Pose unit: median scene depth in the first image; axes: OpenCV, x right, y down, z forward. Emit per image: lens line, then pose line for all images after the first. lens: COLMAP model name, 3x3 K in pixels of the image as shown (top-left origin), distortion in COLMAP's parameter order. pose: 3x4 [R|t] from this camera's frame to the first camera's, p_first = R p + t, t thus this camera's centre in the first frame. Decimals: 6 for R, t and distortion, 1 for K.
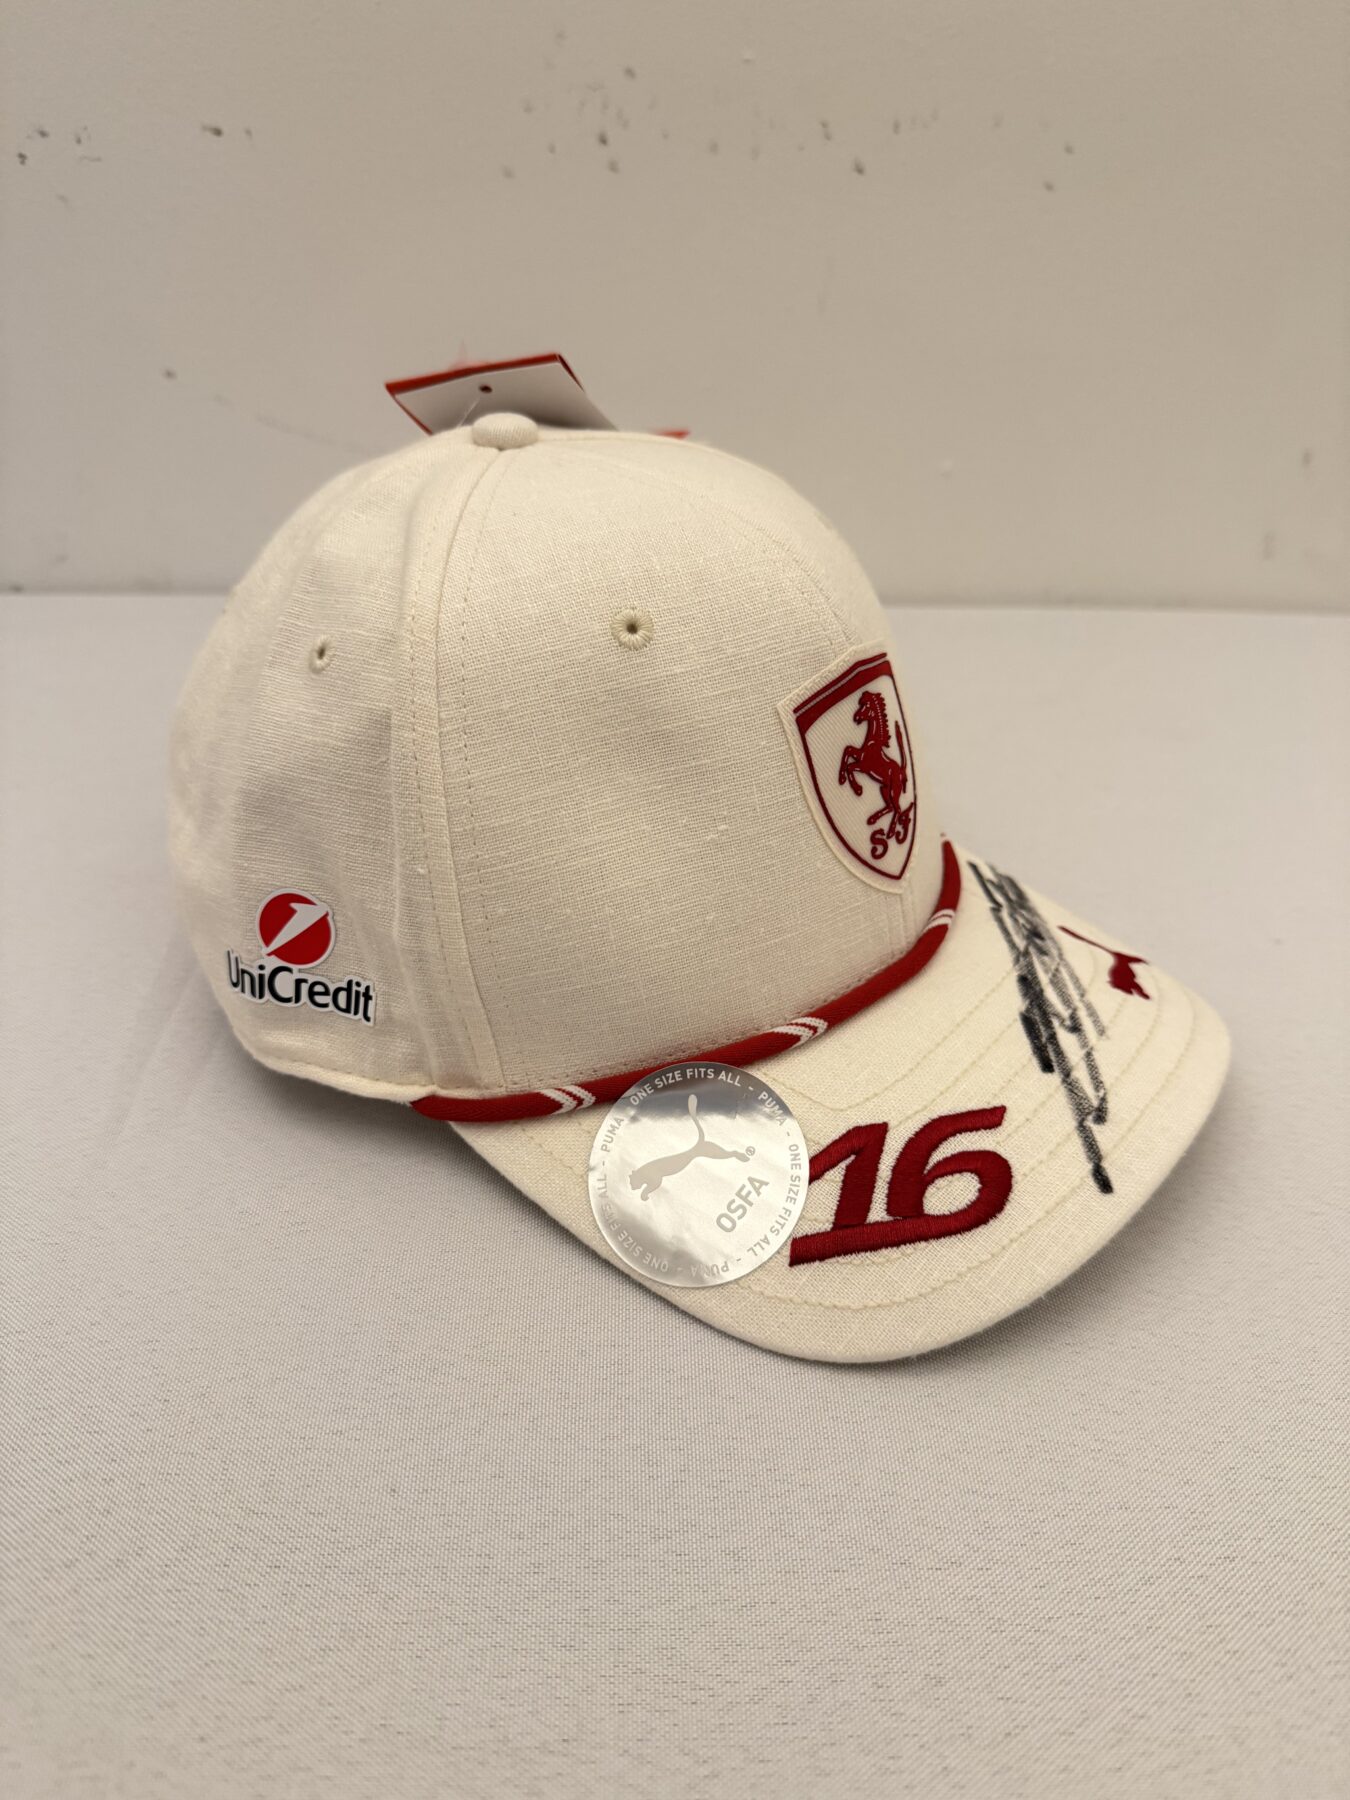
lens RADIAL K [[1301.6, 0, 675.0], [0, 1301.6, 900.0], [0, 0, 1]] dist [0.158919, -0.387931]
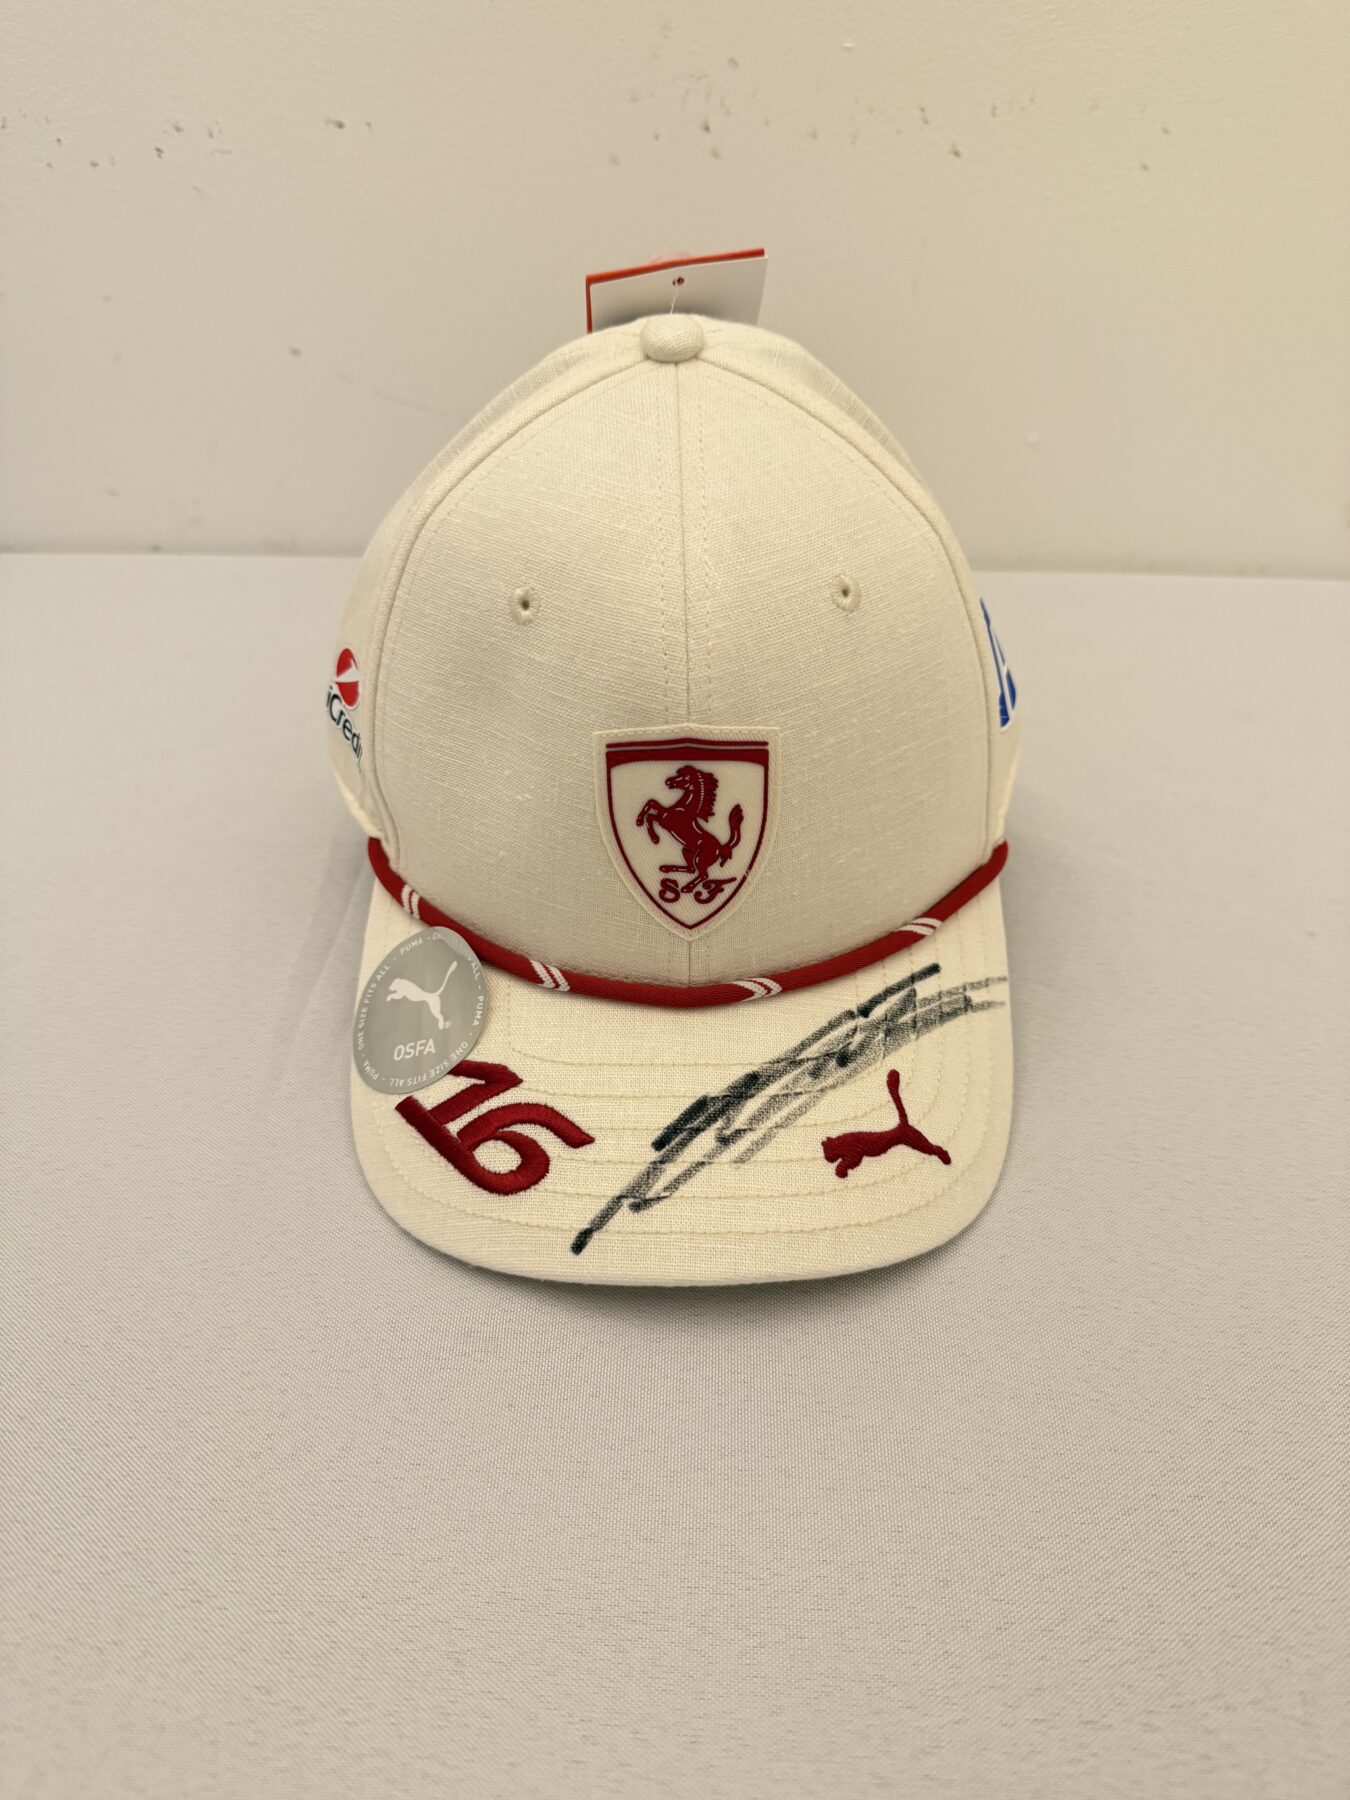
lens RADIAL K [[1301.6, 0, 675.0], [0, 1301.6, 900.0], [0, 0, 1]] dist [0.158919, -0.387931]
pose [[0.623388, 0.603626, -0.497014, 0.714273], [-0.427393, 0.795329, 0.429868, -0.512167], [0.654769, -0.055554, 0.753784, 0.200647]]
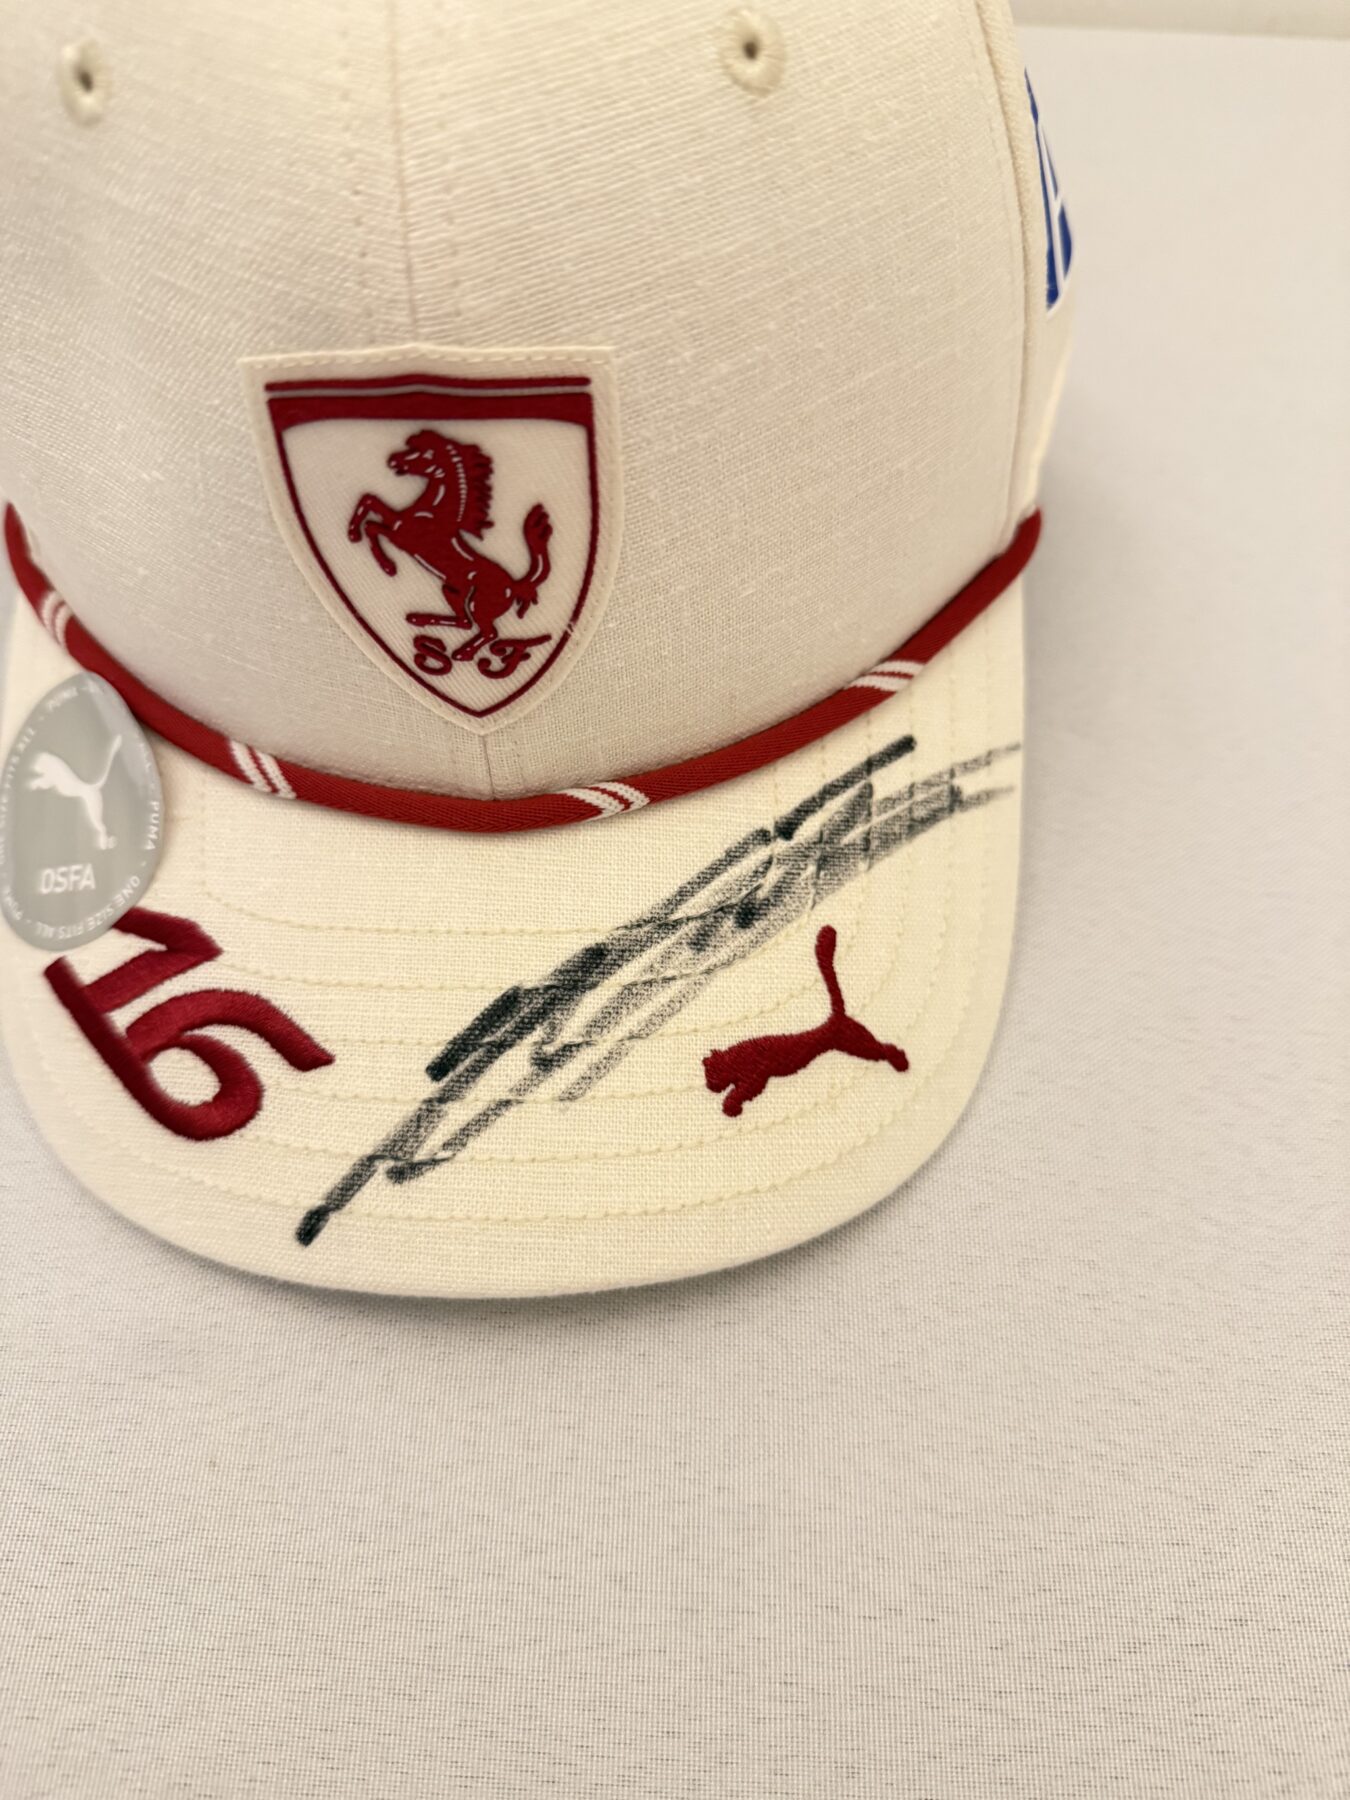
lens RADIAL K [[1318.5, 0, 678.8], [0, 1318.5, 882.9], [0, 0, 1]] dist [0.159022, -0.474986]
pose [[0.626906, 0.730286, -0.271425, 0.478062], [-0.433569, 0.616473, 0.657251, -0.435851], [0.647308, -0.294353, 0.703099, 0.634231]]
